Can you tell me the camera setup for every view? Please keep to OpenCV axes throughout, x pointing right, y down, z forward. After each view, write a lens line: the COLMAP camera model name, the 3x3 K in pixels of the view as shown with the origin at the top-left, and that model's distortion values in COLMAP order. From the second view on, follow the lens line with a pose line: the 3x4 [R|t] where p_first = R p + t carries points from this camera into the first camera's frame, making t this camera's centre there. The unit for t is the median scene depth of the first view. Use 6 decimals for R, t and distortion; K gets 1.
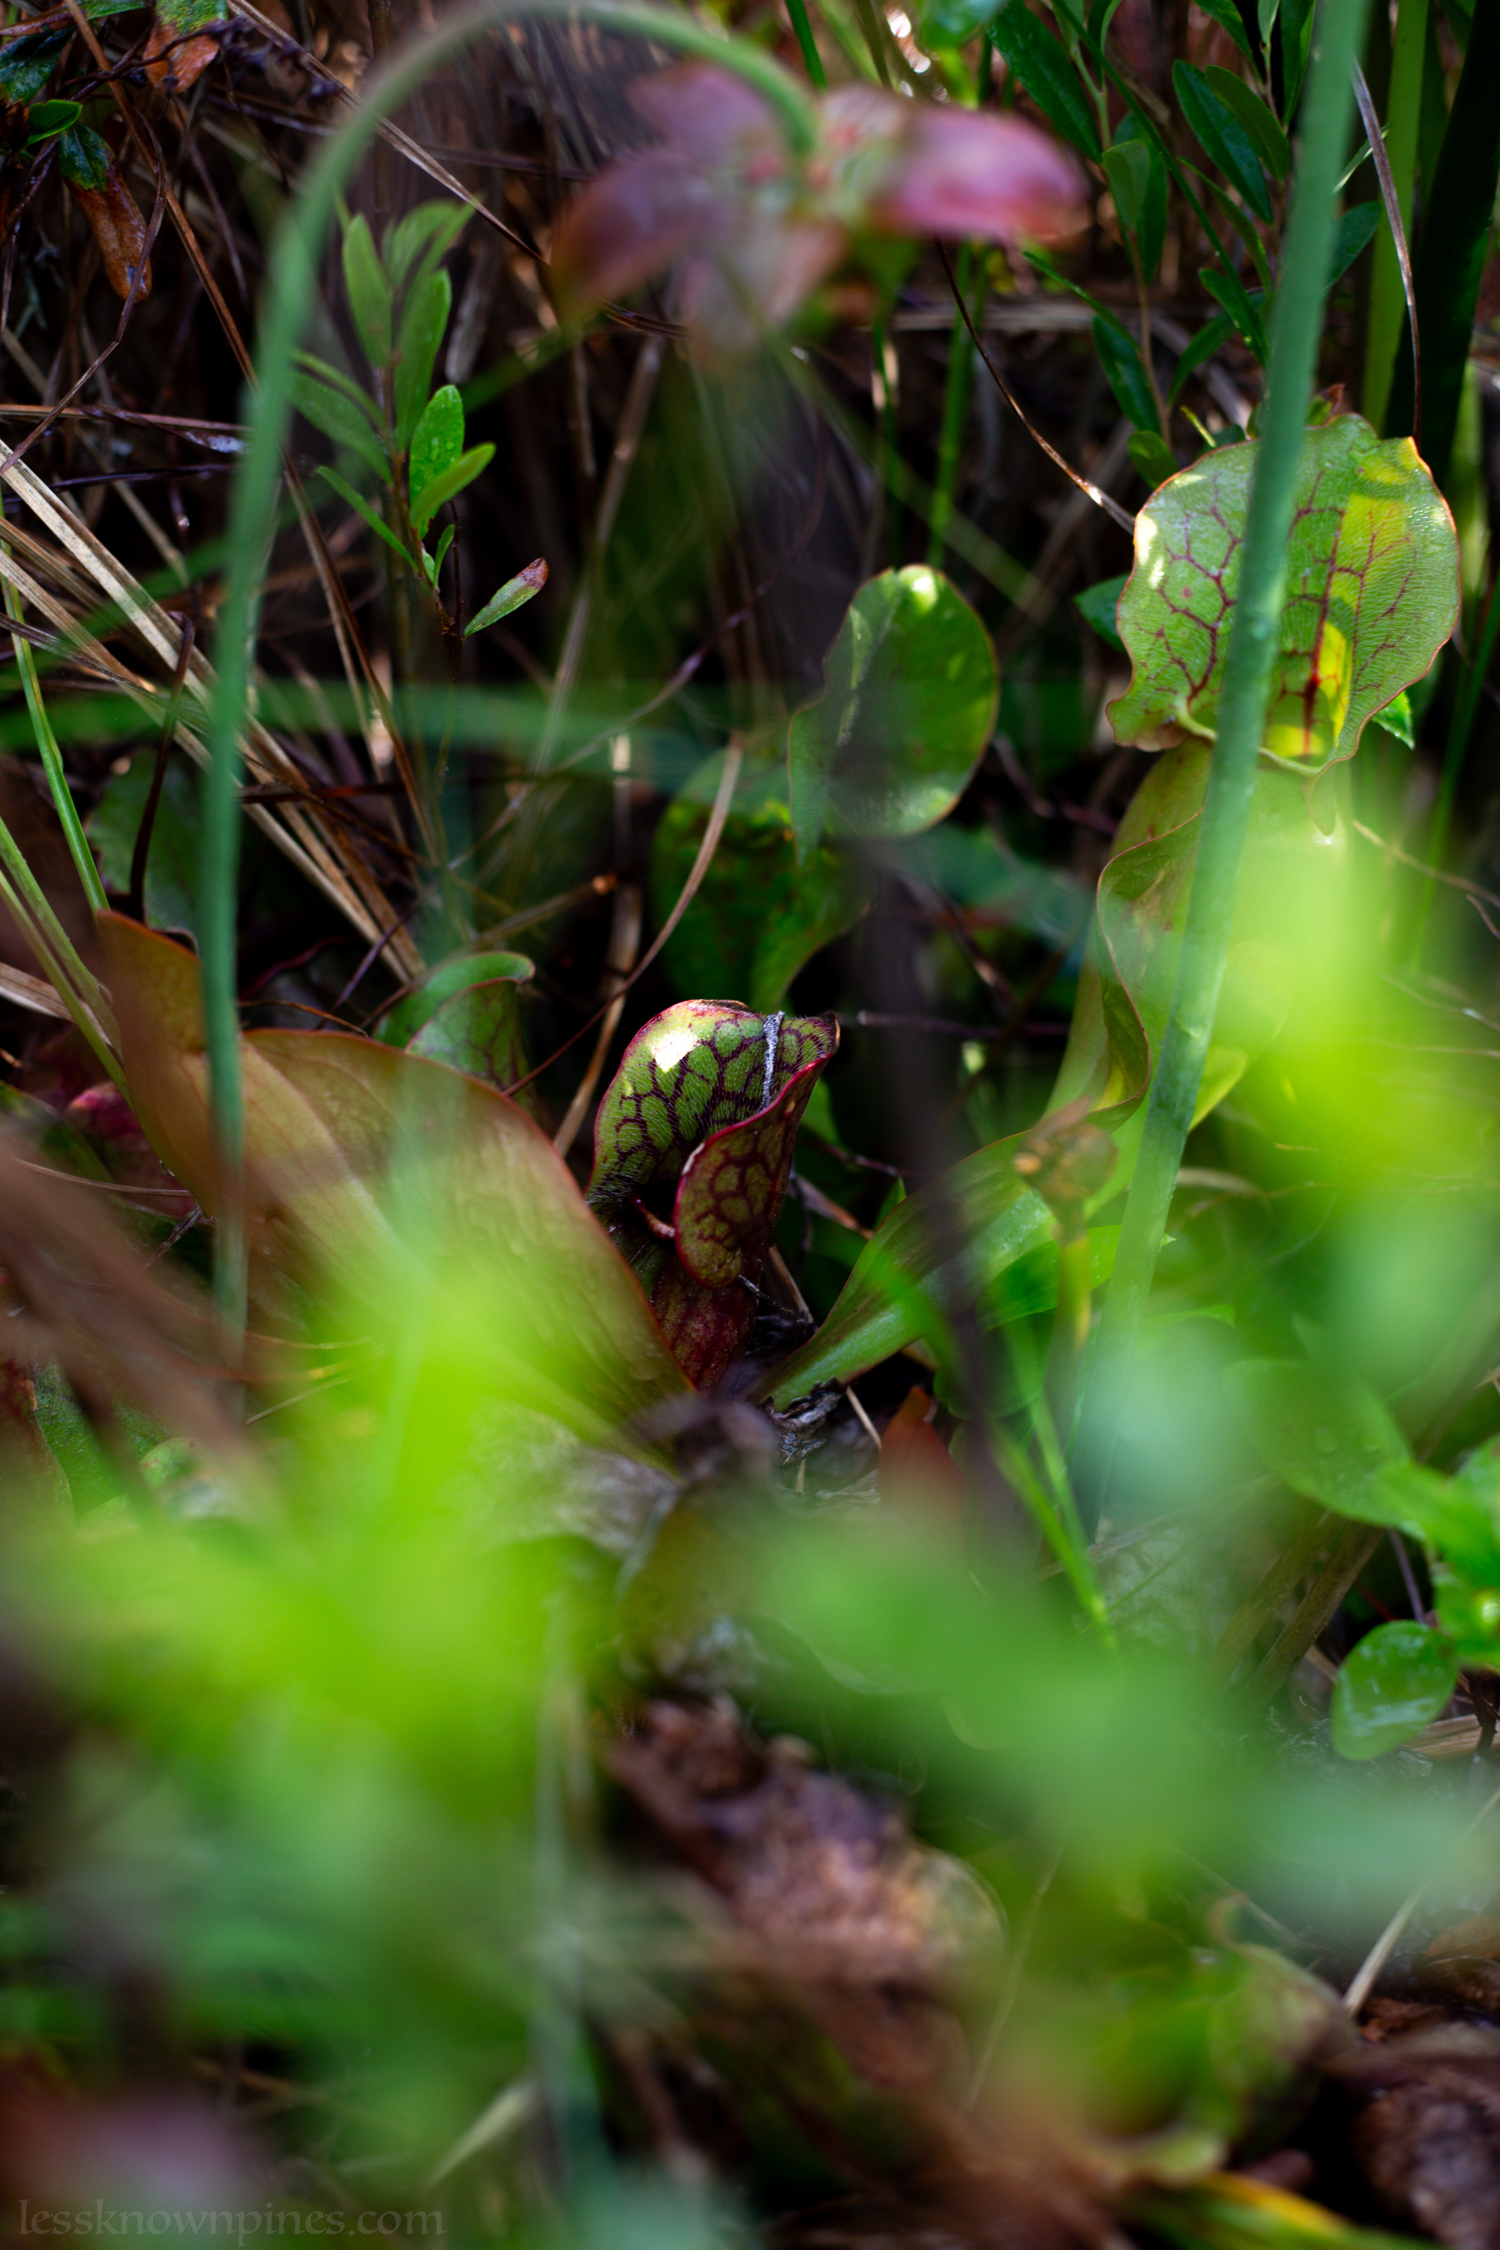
lens RADIAL K [[3411.4, 0, 750.0], [0, 3411.4, 1125.0], [0, 0, 1]] dist [-0.164398, -0.016210]
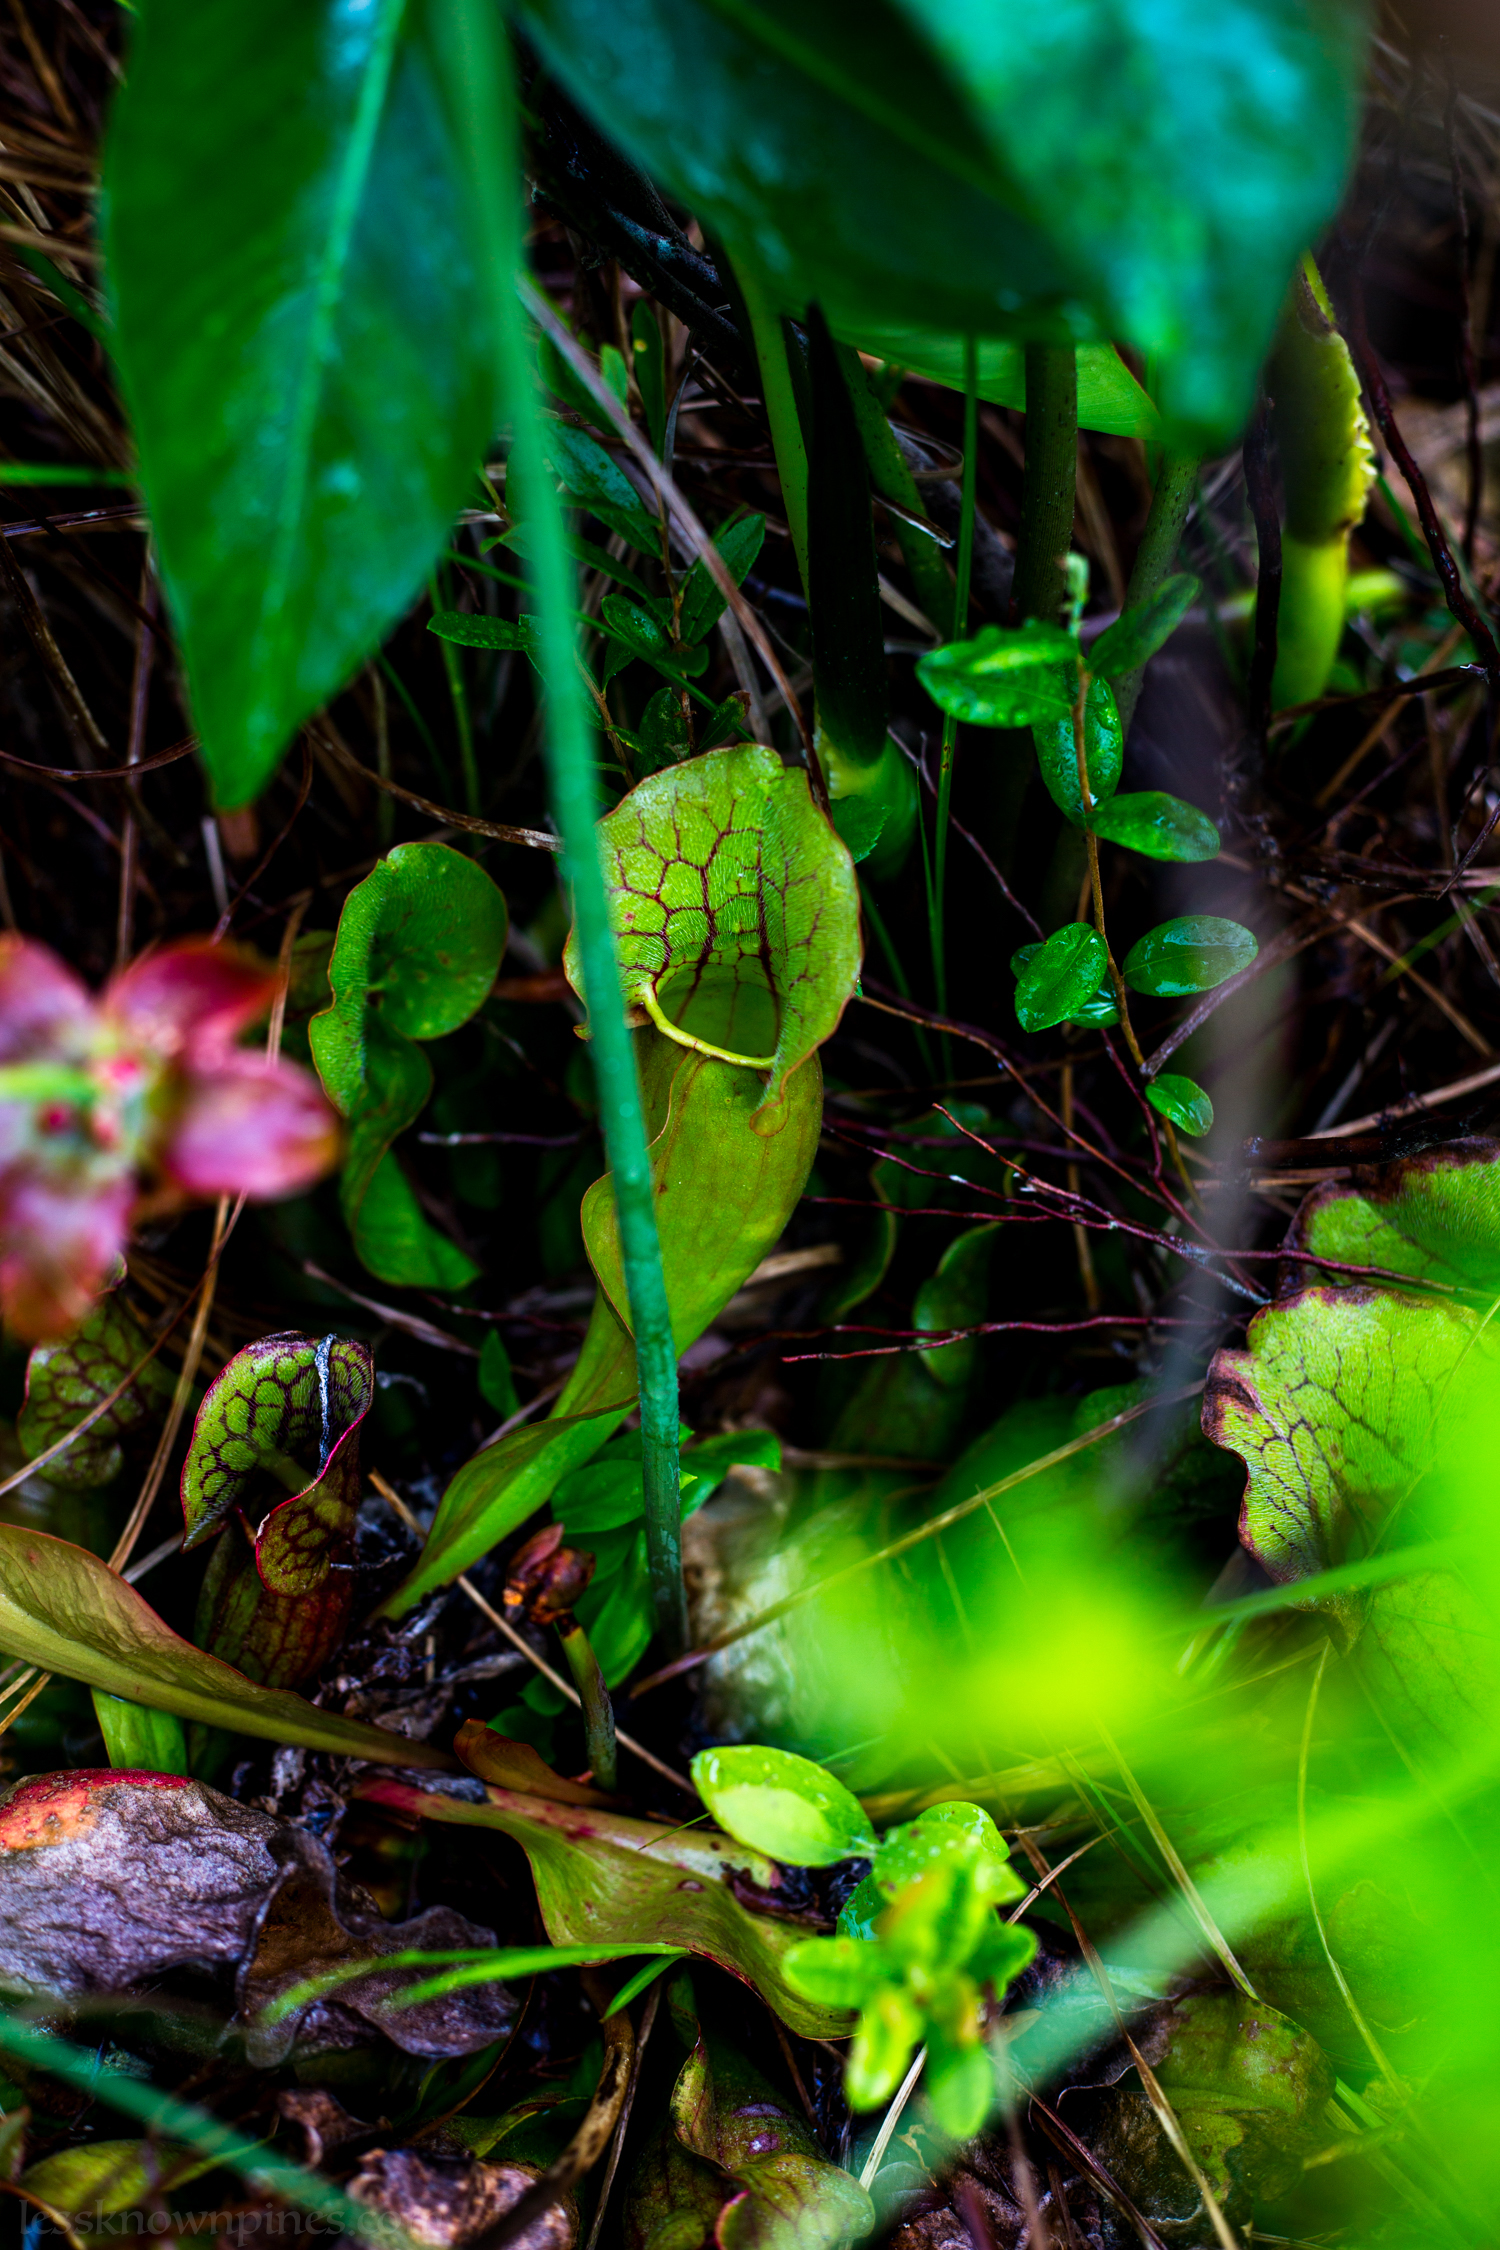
lens RADIAL K [[3411.4, 0, 750.0], [0, 3411.4, 1125.0], [0, 0, 1]] dist [-0.164398, -0.016210]
pose [[0.989706, -0.136676, -0.042450, 0.208275], [0.142923, 0.928466, 0.342818, -0.473318], [-0.007442, -0.345356, 0.938442, -0.051391]]
